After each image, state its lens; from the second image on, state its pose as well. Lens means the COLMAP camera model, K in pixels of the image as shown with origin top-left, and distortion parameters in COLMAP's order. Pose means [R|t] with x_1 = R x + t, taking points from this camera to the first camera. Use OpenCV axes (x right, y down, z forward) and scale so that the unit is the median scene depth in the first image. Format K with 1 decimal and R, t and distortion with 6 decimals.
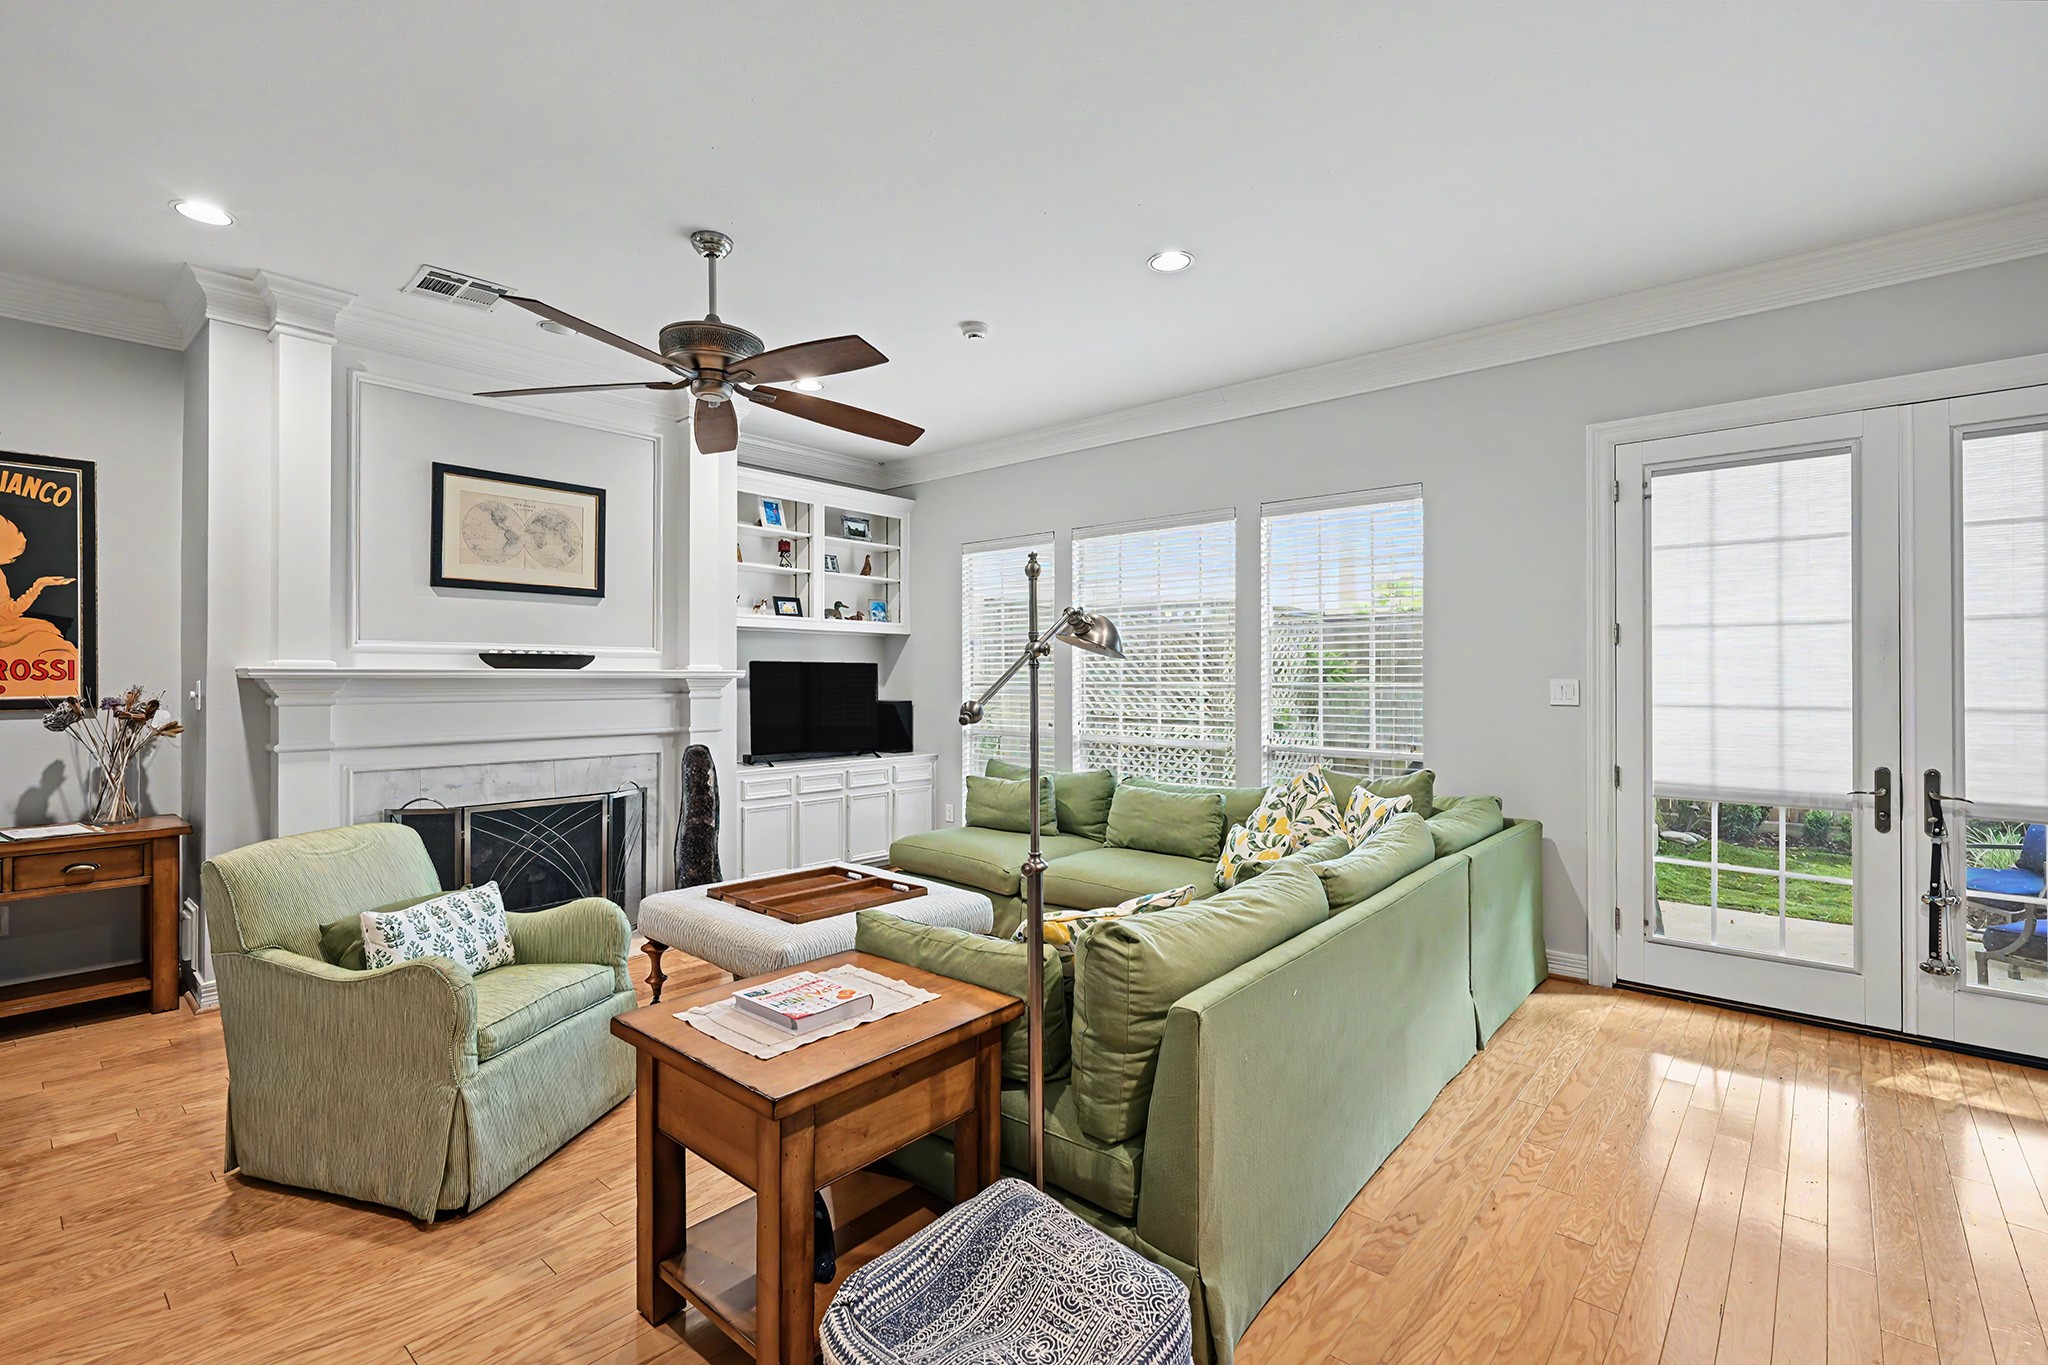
lens RADIAL K [[904.5, 0, 1010.5], [0, 904.5, 675.2], [0, 0, 1]] dist [-0.004927, -0.000508]
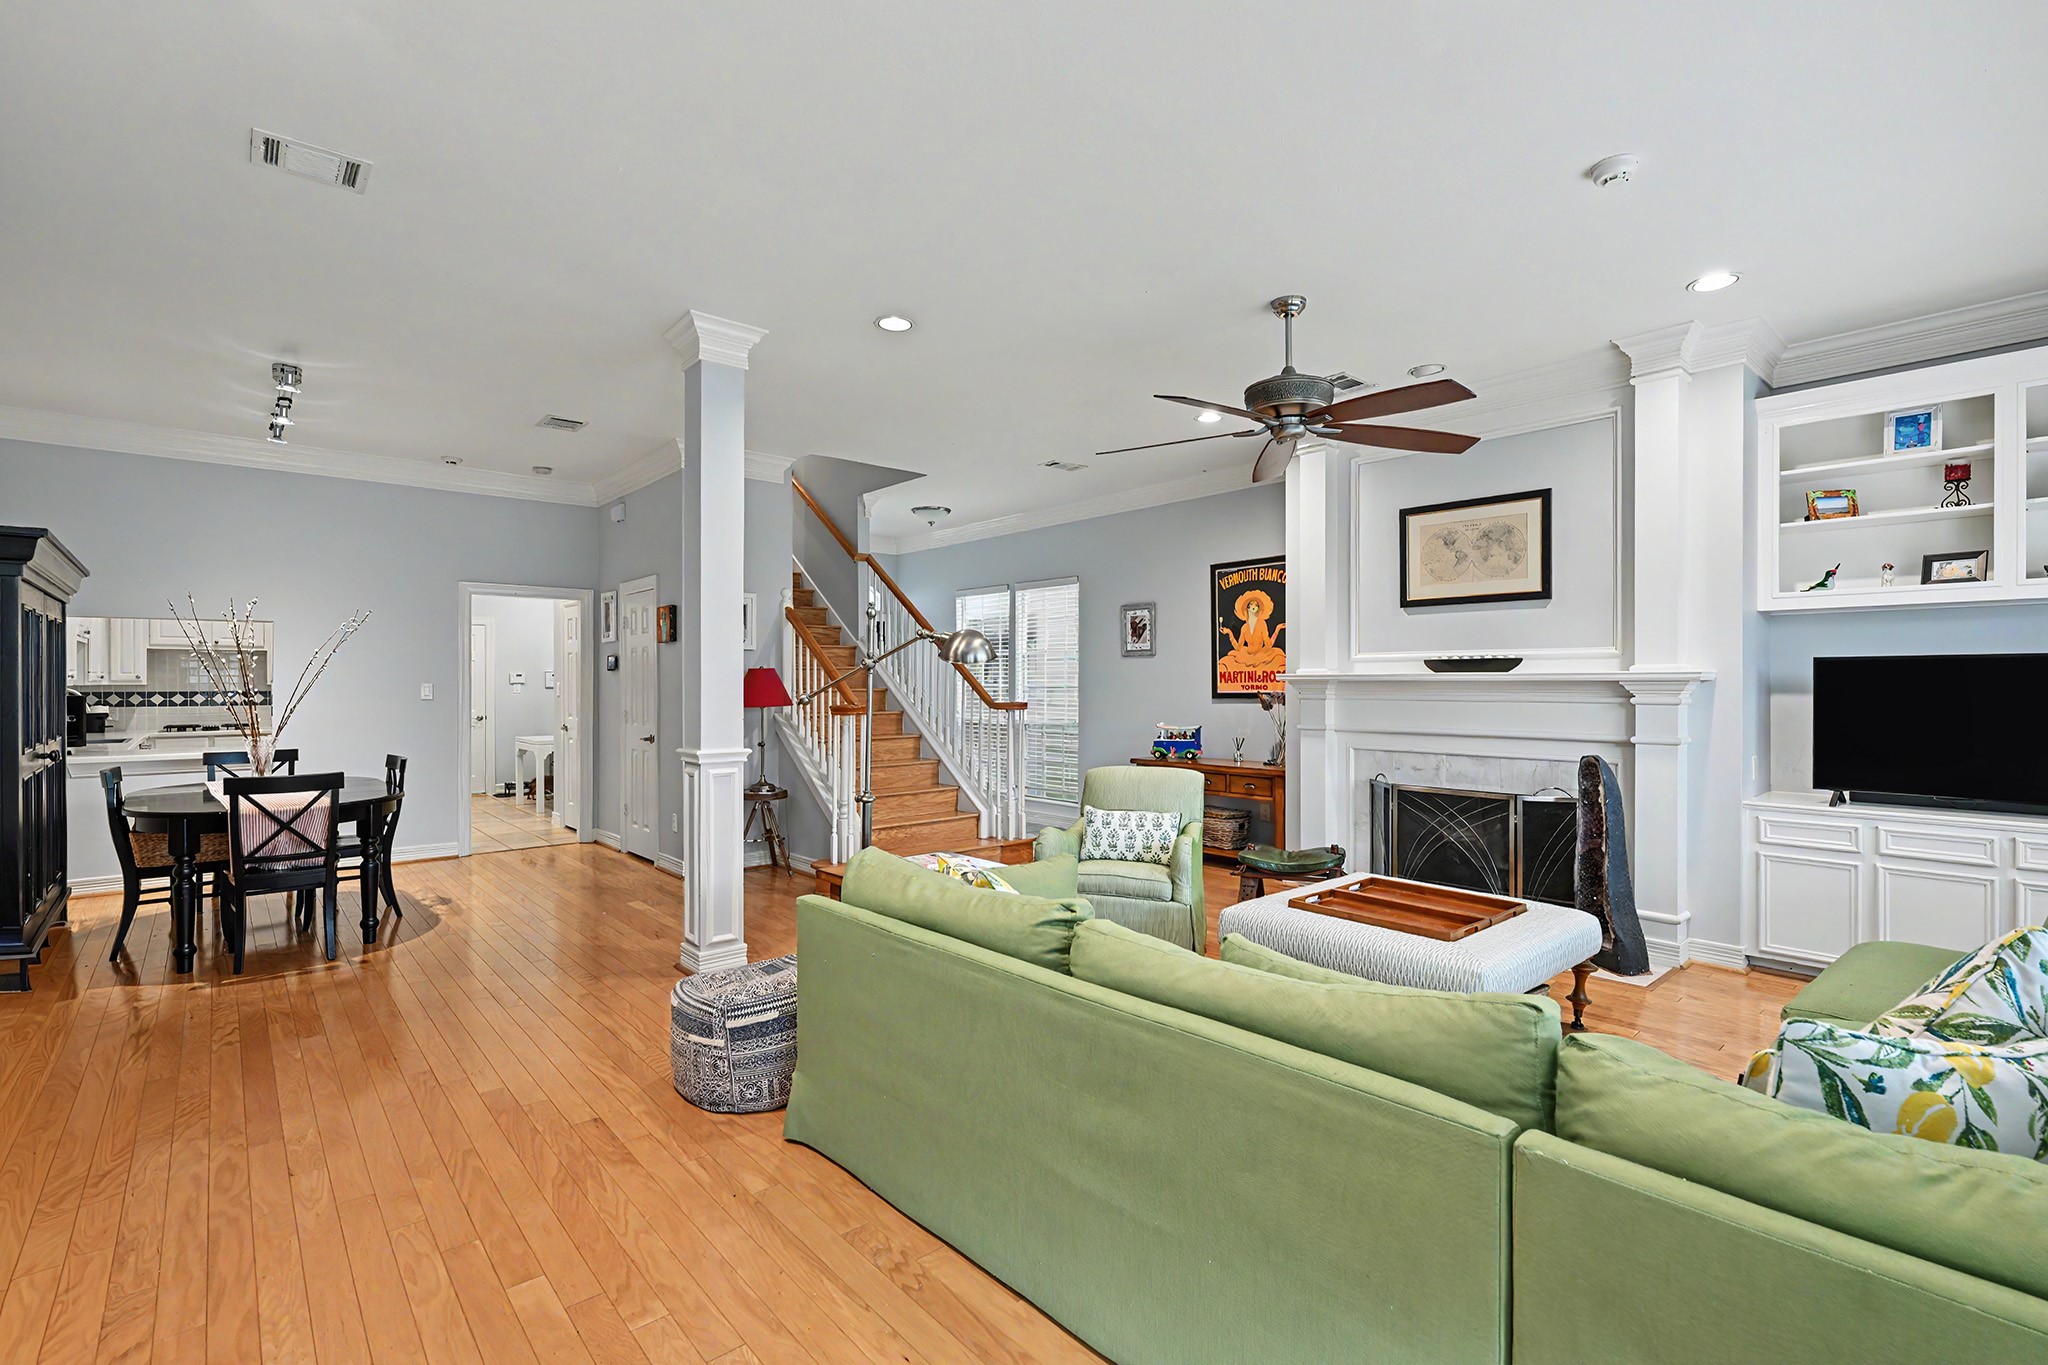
lens RADIAL K [[904.5, 0, 1013.4], [0, 904.5, 687.0], [0, 0, 1]] dist [-0.004927, -0.000508]
pose [[-0.125845, 0.007693, -0.992020, 0.646777], [0.004755, 0.999963, 0.007151, 0.000346], [0.992039, -0.003817, -0.125877, 0.587664]]
